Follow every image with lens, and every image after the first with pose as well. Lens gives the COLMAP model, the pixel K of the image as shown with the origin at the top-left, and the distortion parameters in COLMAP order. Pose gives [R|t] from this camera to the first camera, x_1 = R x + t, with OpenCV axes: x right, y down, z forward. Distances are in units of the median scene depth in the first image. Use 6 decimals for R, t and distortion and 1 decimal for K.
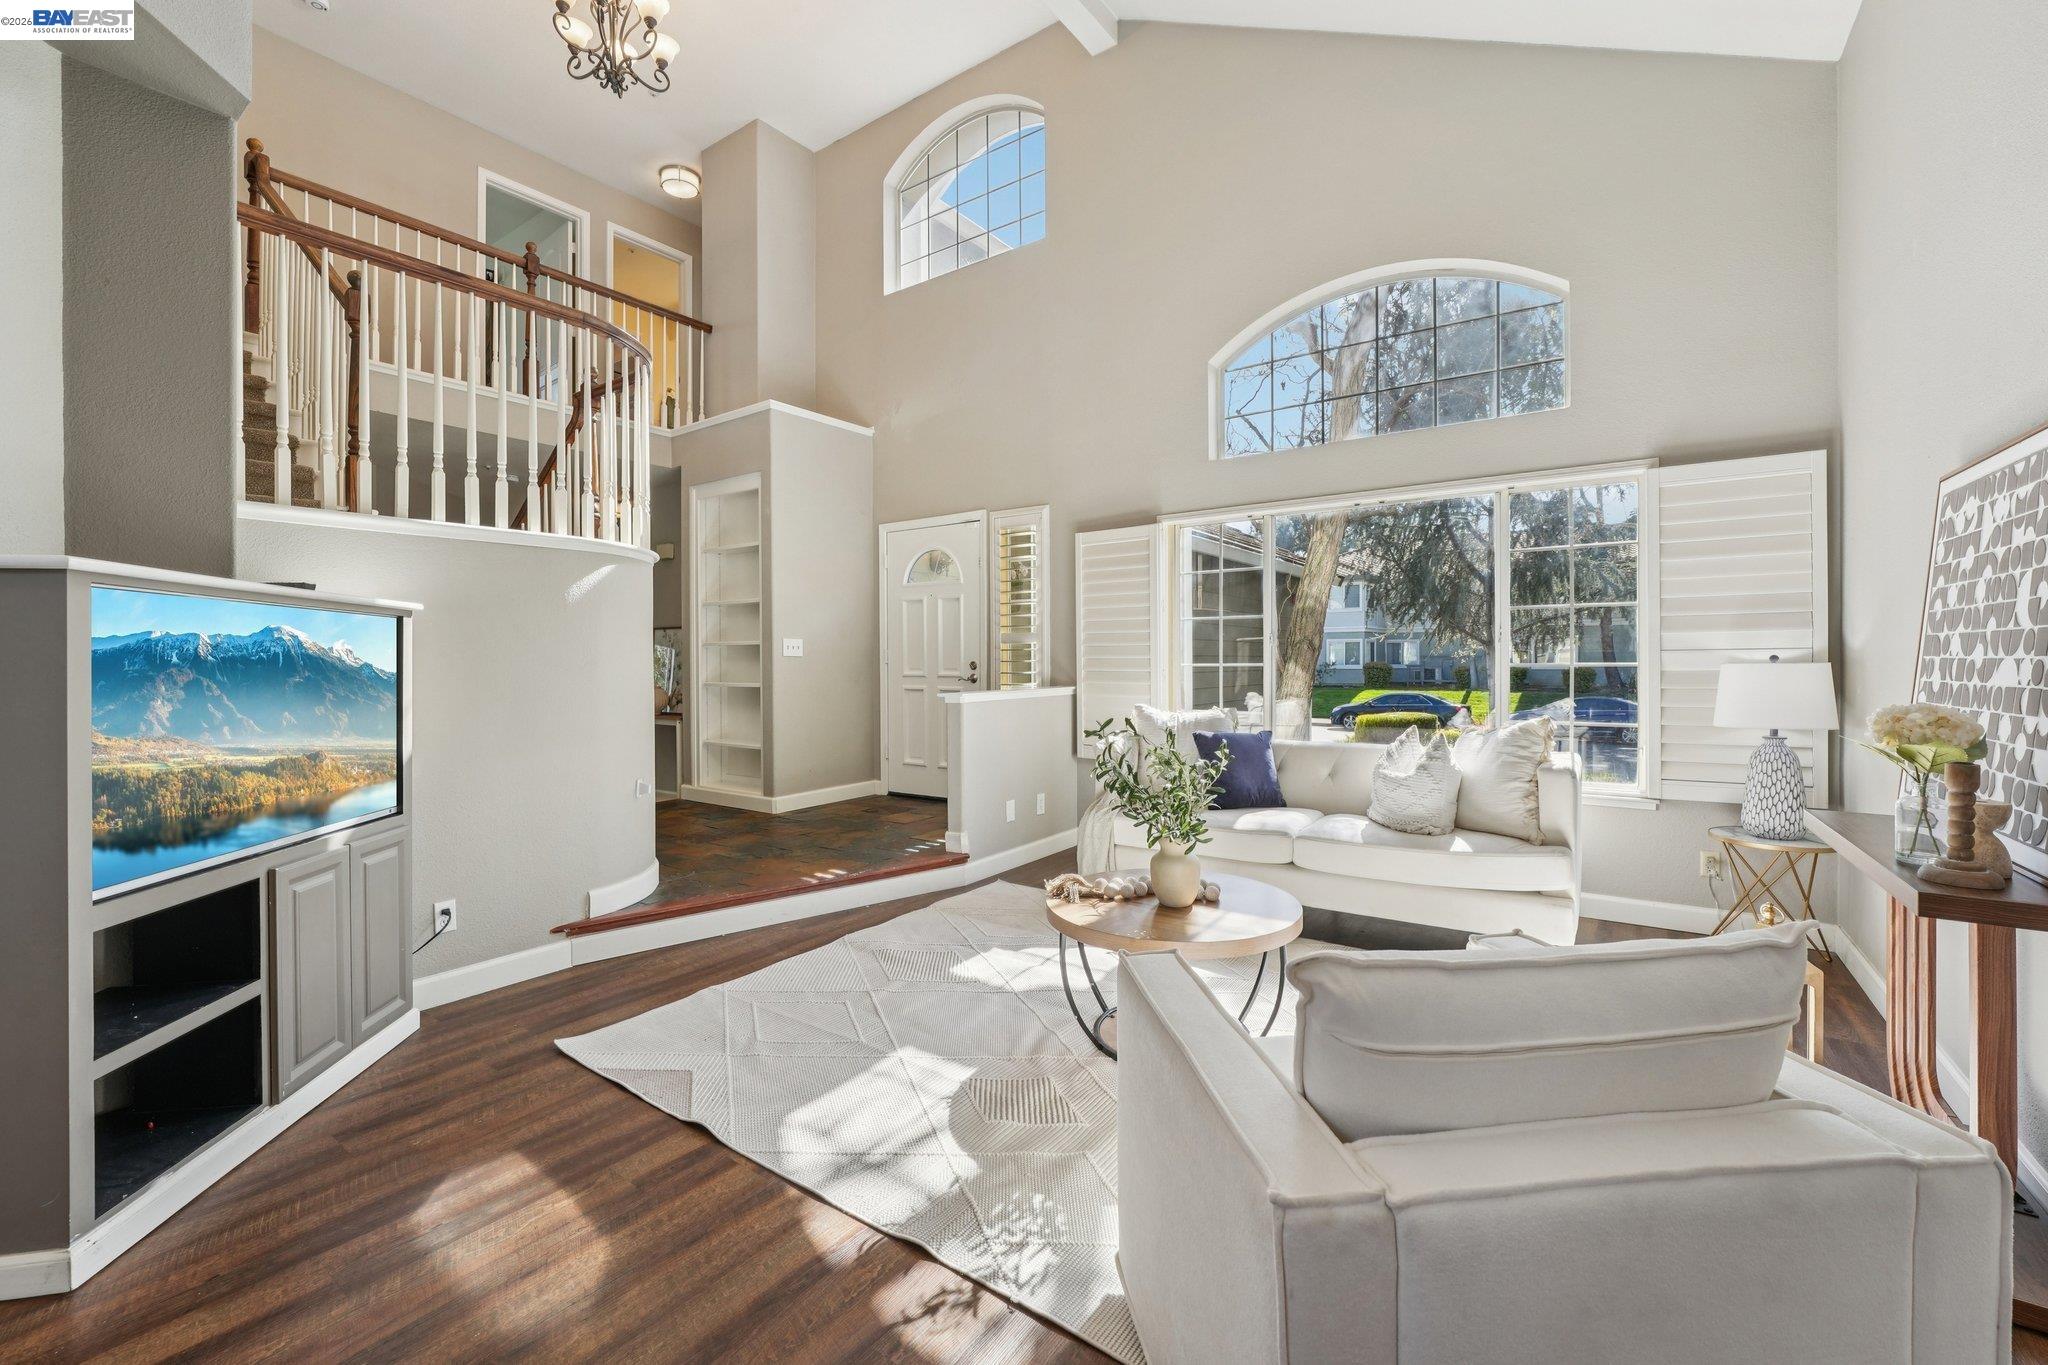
lens RADIAL K [[839.3, 0, 1018.2], [0, 839.3, 661.7], [0, 0, 1]] dist [-0.011549, 0.000202]
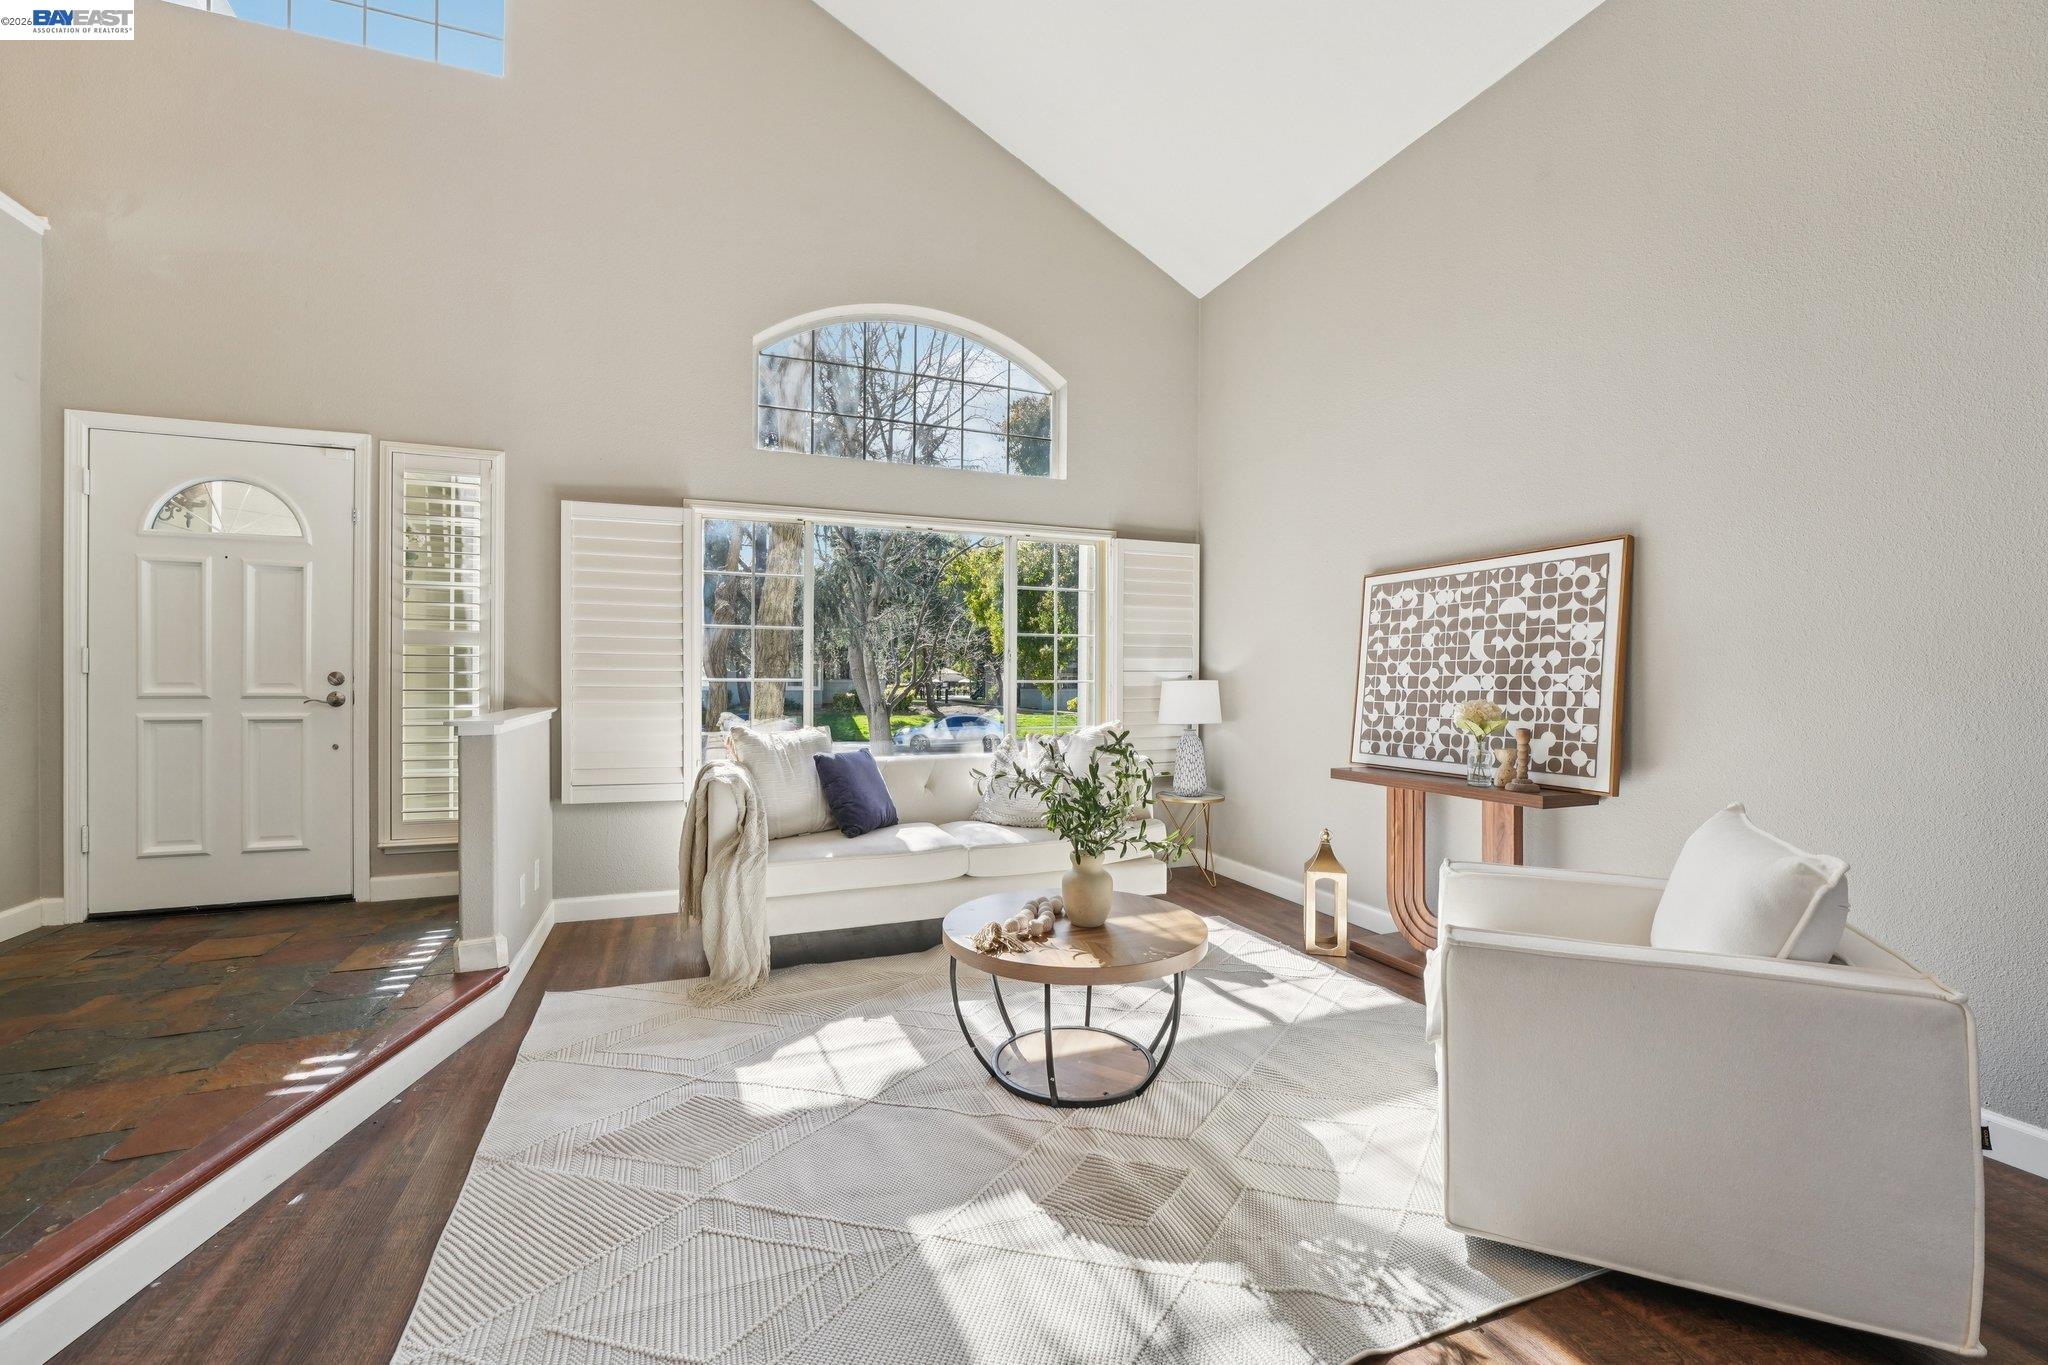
lens RADIAL K [[832.6, 0, 1018.1], [0, 832.6, 681.1], [0, 0, 1]] dist [-0.012220, 0.000329]
pose [[0.547661, 0.007953, 0.836662, -0.499979], [-0.005638, 0.999967, -0.005815, 0.012525], [-0.836681, -0.001533, 0.547688, 0.414455]]
